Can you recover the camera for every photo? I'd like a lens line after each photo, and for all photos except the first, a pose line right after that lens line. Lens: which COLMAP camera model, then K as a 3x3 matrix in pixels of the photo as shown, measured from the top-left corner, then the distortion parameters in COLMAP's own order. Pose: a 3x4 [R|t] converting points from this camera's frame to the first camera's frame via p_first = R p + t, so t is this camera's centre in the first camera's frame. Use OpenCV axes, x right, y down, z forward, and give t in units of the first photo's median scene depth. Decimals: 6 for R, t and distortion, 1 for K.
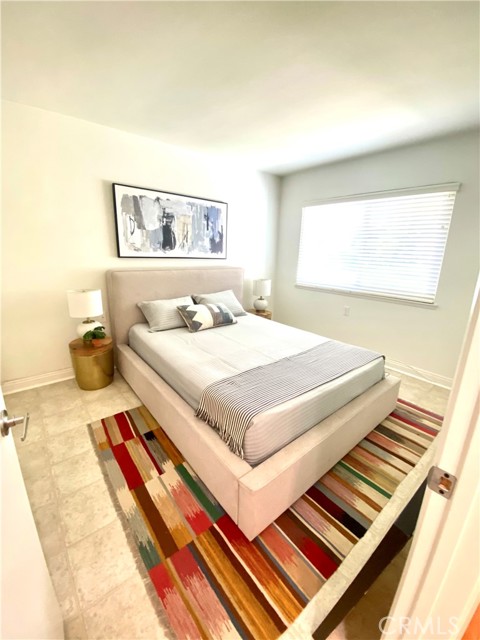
lens RADIAL K [[260.8, 0, 237.2], [0, 260.8, 324.1], [0, 0, 1]] dist [0.000322, -0.007268]
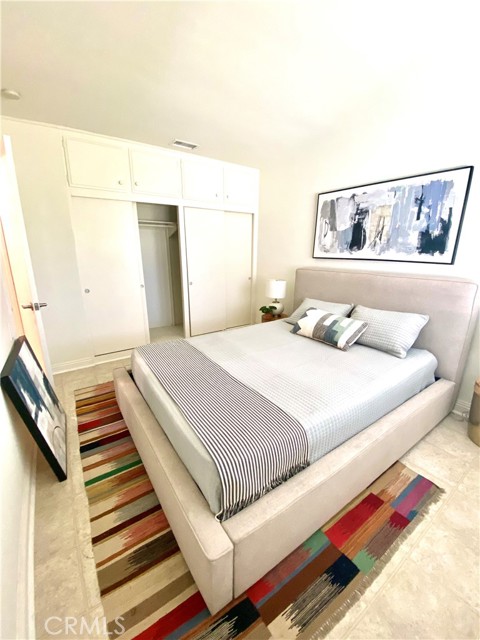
lens RADIAL K [[260.8, 0, 235.0], [0, 260.8, 318.8], [0, 0, 1]] dist [0.000322, -0.007268]
pose [[-0.090462, 0.229584, -0.969076, 0.700428], [-0.275632, 0.929283, 0.245886, -0.177564], [0.956997, 0.289352, -0.020784, 0.710369]]
